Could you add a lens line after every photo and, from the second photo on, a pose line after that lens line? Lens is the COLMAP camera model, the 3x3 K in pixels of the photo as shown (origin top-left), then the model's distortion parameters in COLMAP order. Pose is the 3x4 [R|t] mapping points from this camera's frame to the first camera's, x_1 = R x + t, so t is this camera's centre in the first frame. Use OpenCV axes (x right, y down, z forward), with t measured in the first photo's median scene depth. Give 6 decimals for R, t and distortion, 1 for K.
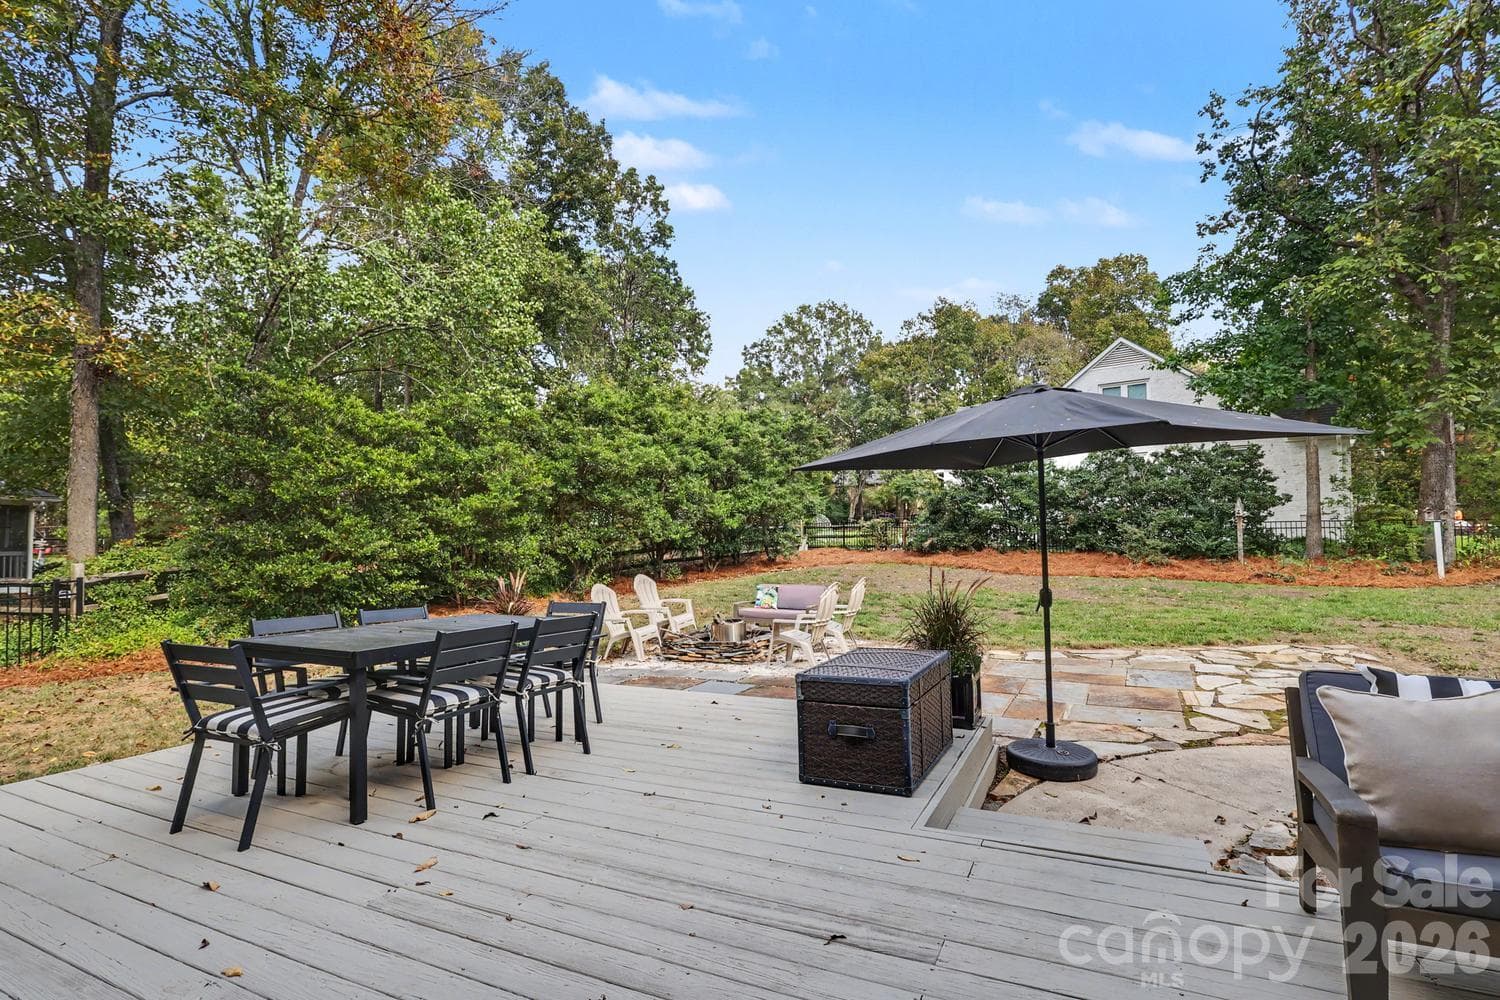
lens RADIAL K [[701.7, 0, 754.3], [0, 701.7, 508.5], [0, 0, 1]] dist [-0.001423, -0.000212]
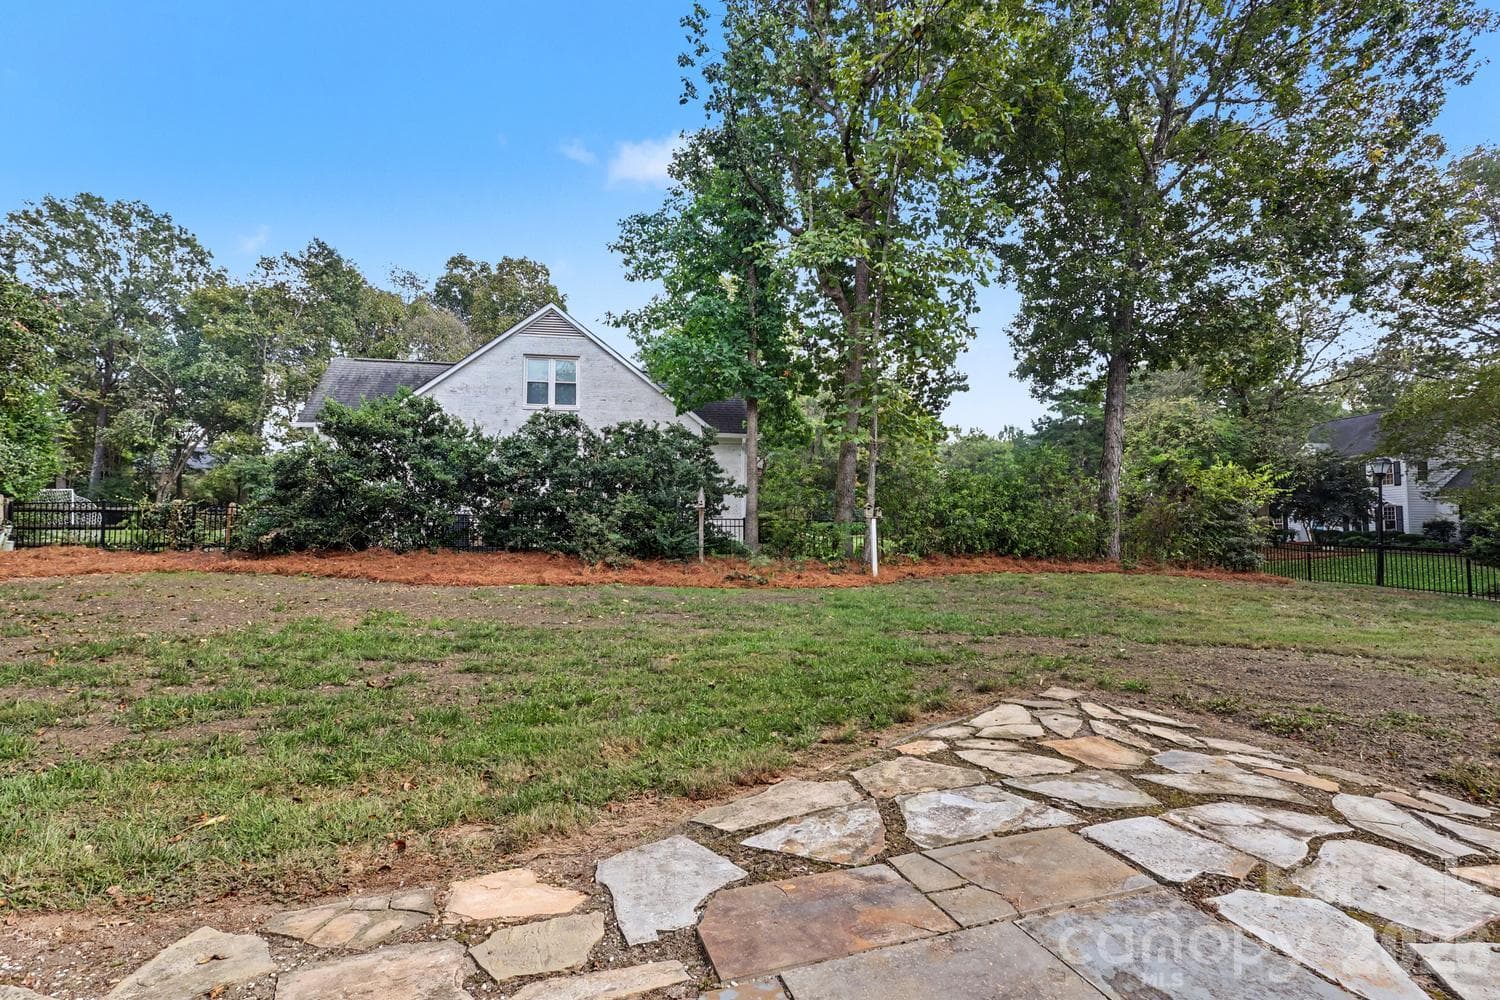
lens RADIAL K [[701.7, 0, 745.4], [0, 701.7, 511.8], [0, 0, 1]] dist [-0.001423, -0.000212]
pose [[0.679772, 0.046585, 0.731943, 0.082440], [-0.041353, 0.998828, -0.025166, 0.025638], [-0.732257, -0.013161, 0.680901, 0.288456]]
